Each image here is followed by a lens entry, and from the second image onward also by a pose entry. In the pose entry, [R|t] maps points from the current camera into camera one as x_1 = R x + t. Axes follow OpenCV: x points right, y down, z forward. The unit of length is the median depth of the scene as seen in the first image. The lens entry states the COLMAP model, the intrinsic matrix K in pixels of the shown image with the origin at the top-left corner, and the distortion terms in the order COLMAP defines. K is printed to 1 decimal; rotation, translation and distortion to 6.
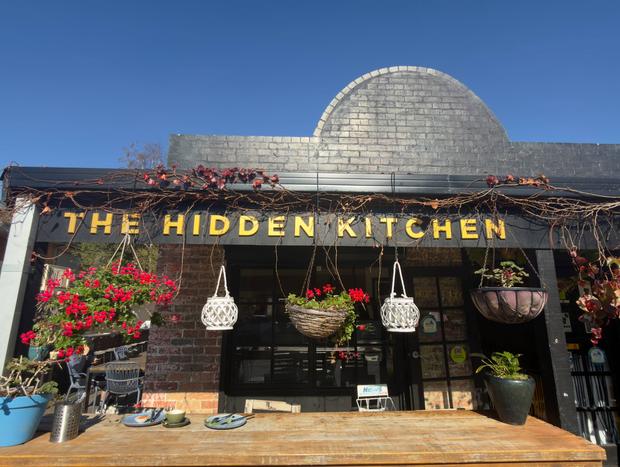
lens RADIAL K [[331.7, 0, 311.2], [0, 331.7, 231.0], [0, 0, 1]] dist [0.004187, 0.001007]
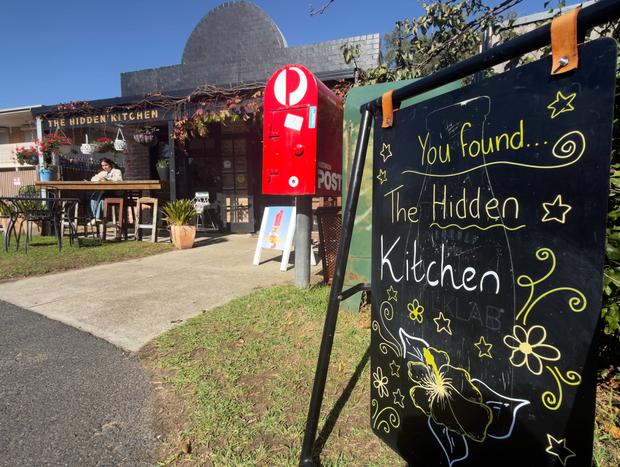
lens RADIAL K [[331.7, 0, 311.2], [0, 331.7, 231.0], [0, 0, 1]] dist [0.004187, 0.001007]
pose [[0.934910, 0.032329, -0.353409, 2.827225], [0.075826, 0.954647, 0.287921, 0.229665], [0.346689, -0.295978, 0.890058, -1.325520]]
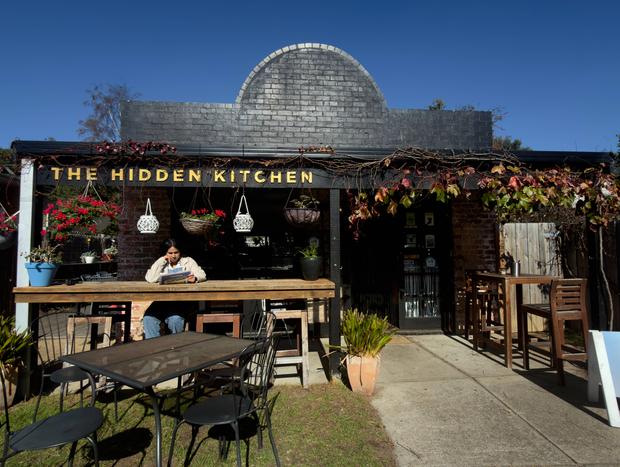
lens RADIAL K [[331.7, 0, 311.2], [0, 331.7, 231.0], [0, 0, 1]] dist [0.004187, 0.001007]
pose [[0.998793, -0.008518, 0.048381, 0.496541], [0.000351, 0.986066, 0.166354, -0.017619], [-0.049124, -0.166136, 0.984879, -0.786953]]
